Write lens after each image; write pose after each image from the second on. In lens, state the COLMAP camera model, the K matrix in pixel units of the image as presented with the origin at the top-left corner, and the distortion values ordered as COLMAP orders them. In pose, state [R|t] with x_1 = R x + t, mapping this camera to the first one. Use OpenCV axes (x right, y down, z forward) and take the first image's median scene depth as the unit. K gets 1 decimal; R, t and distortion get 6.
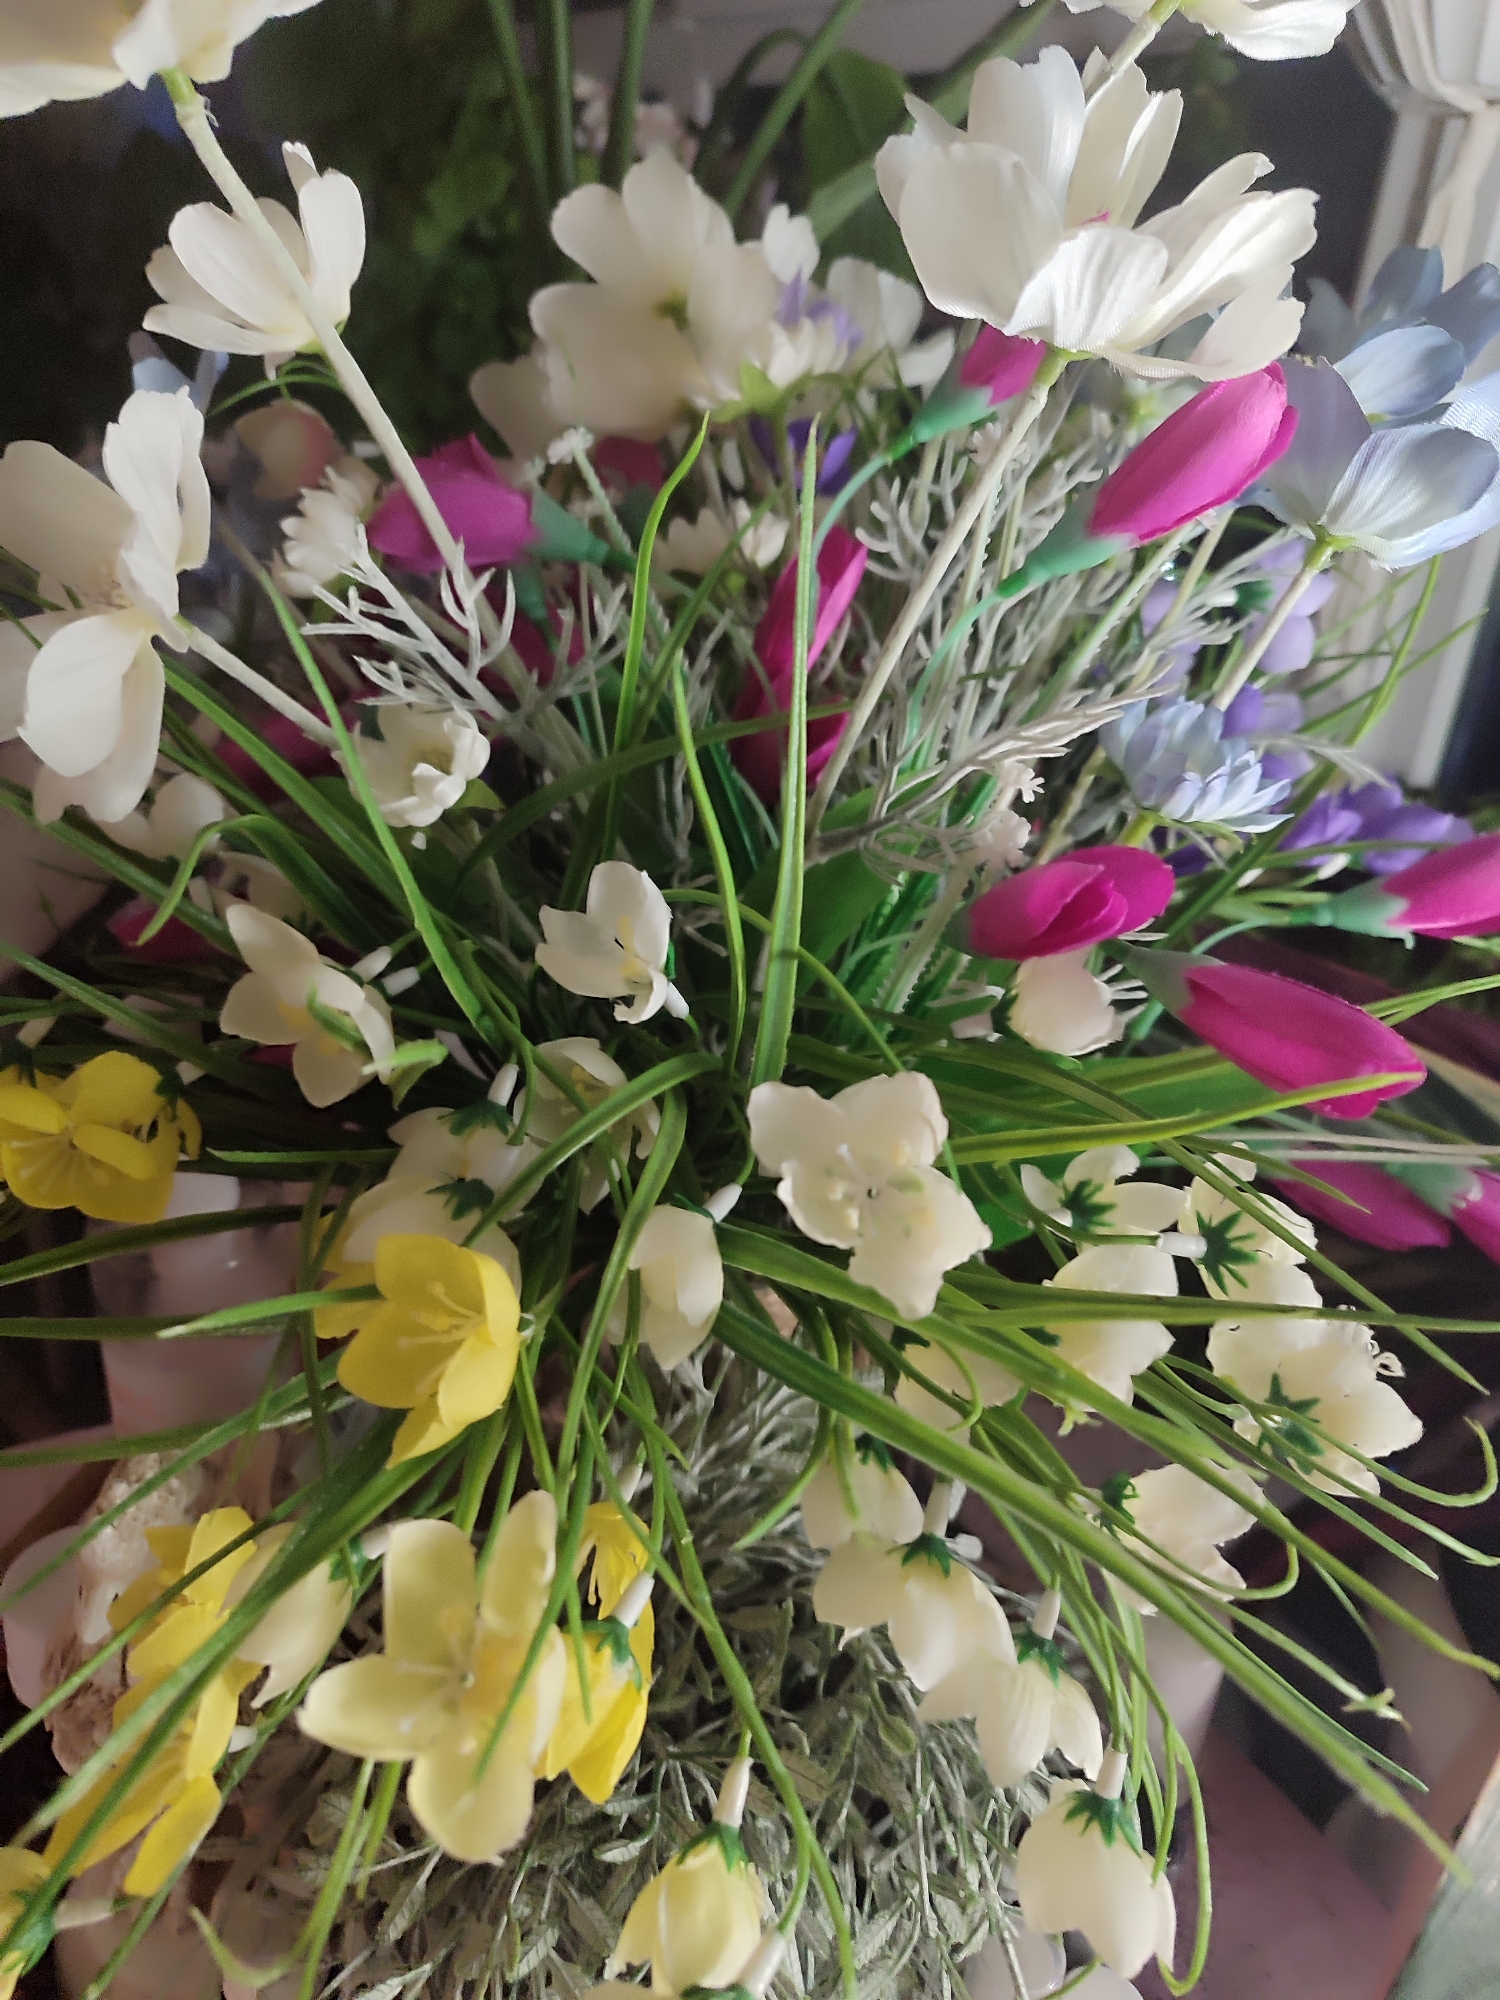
lens RADIAL K [[1440.7, 0, 742.1], [0, 1440.7, 991.0], [0, 0, 1]] dist [-0.011289, 0.018357]
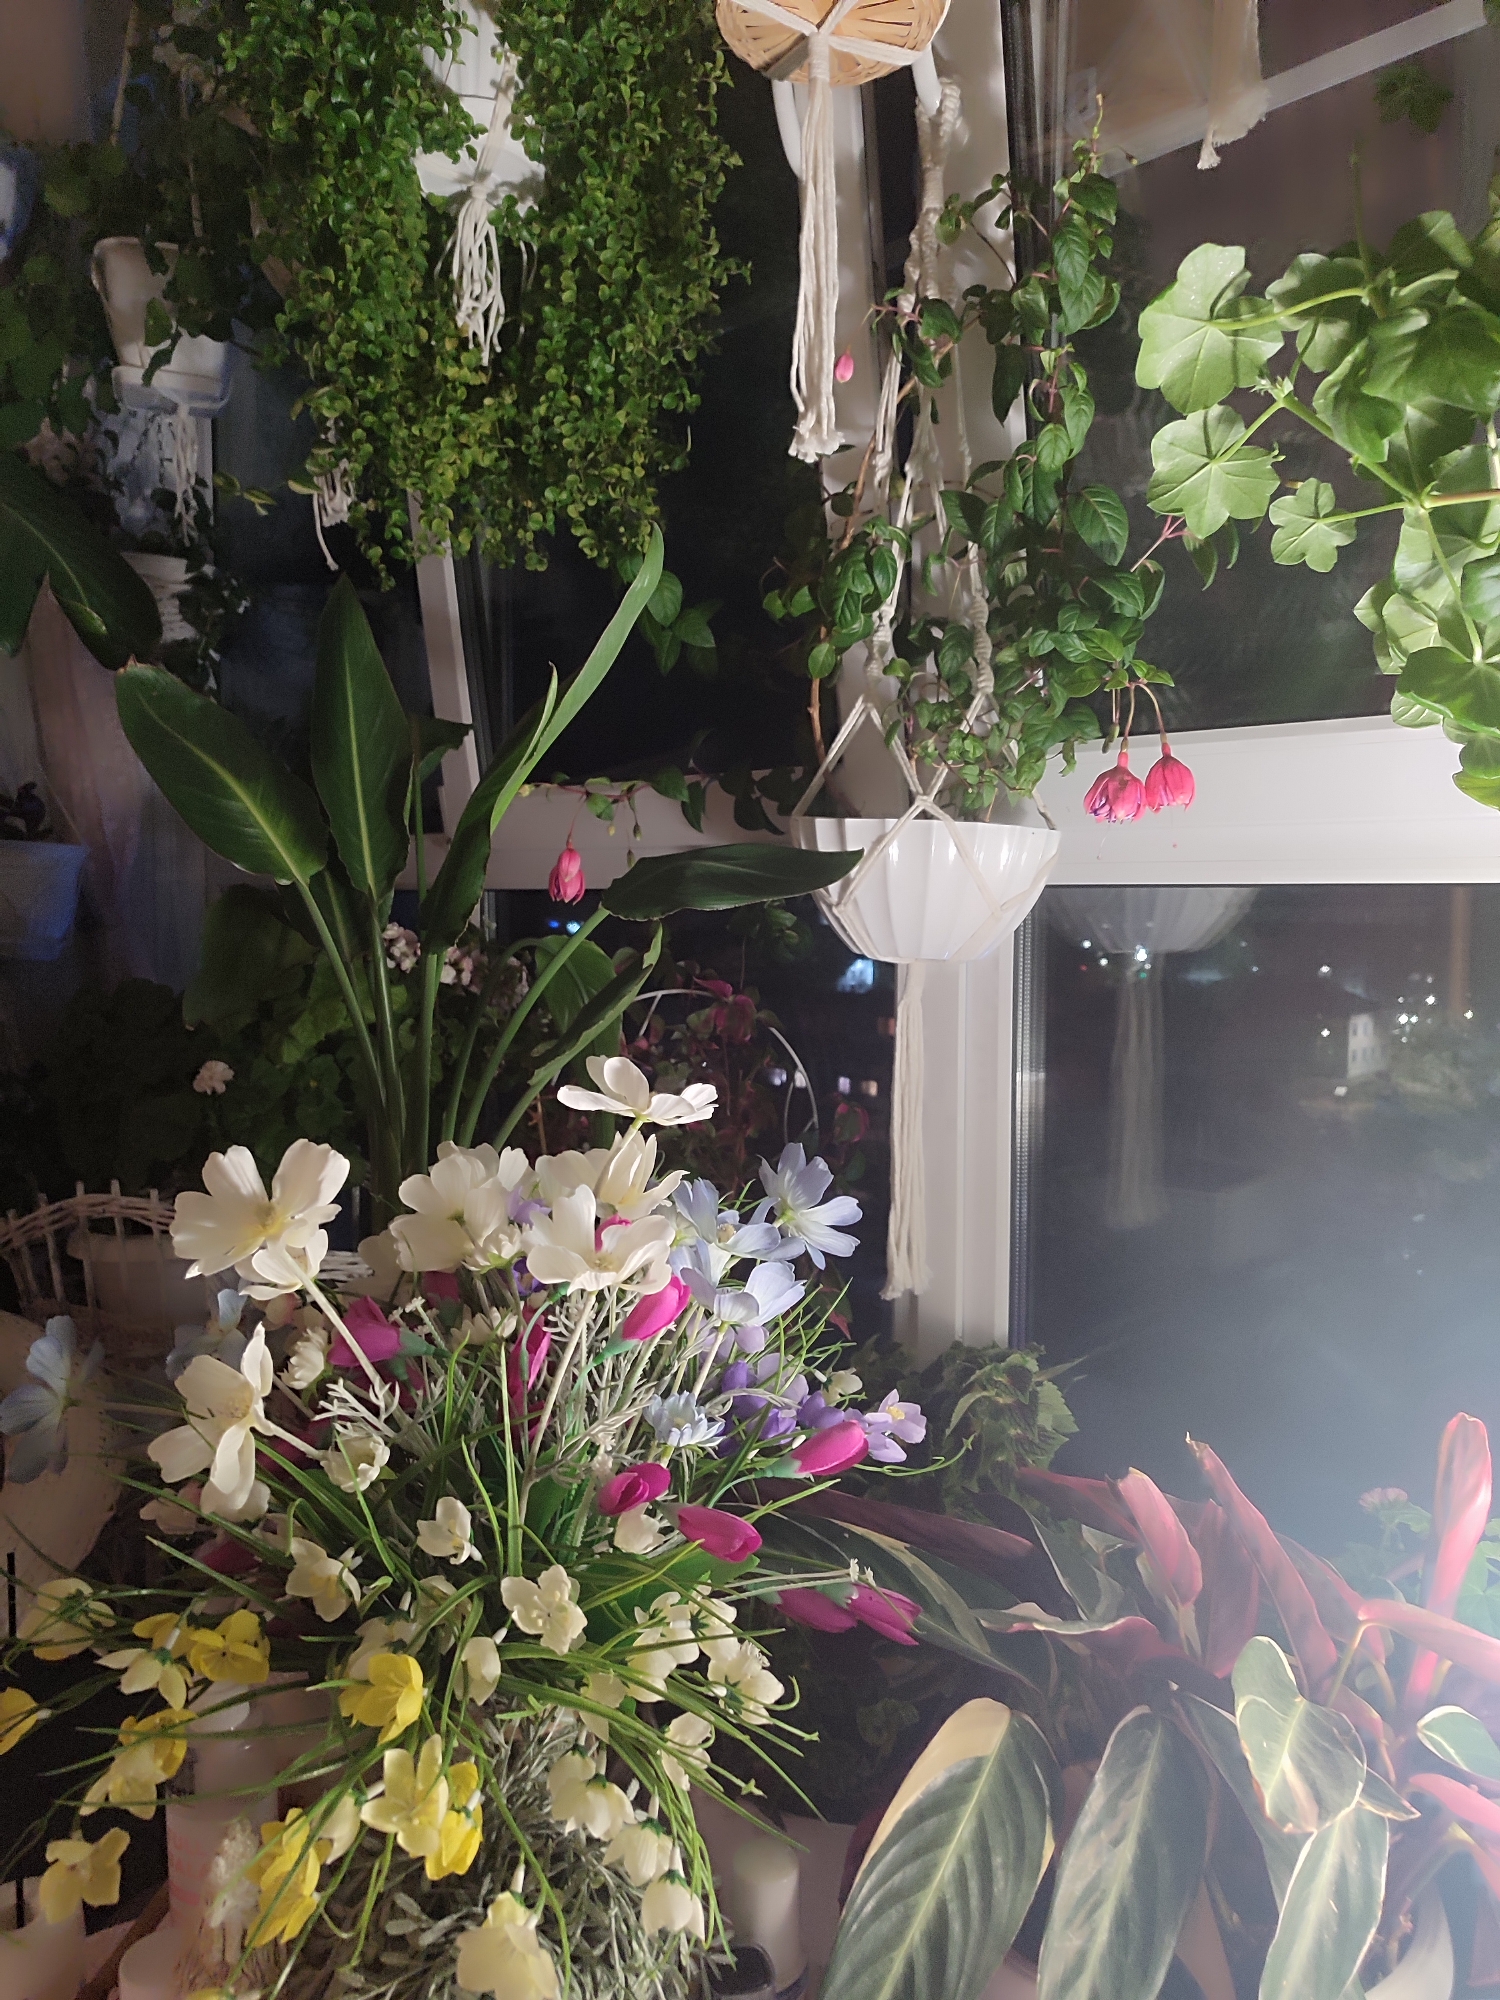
lens RADIAL K [[1440.7, 0, 742.1], [0, 1440.7, 991.0], [0, 0, 1]] dist [-0.011289, 0.018357]
pose [[0.985897, -0.093080, 0.139077, 0.149946], [0.137175, 0.925513, -0.352999, 0.047931], [-0.095861, 0.367098, 0.925229, -1.665825]]
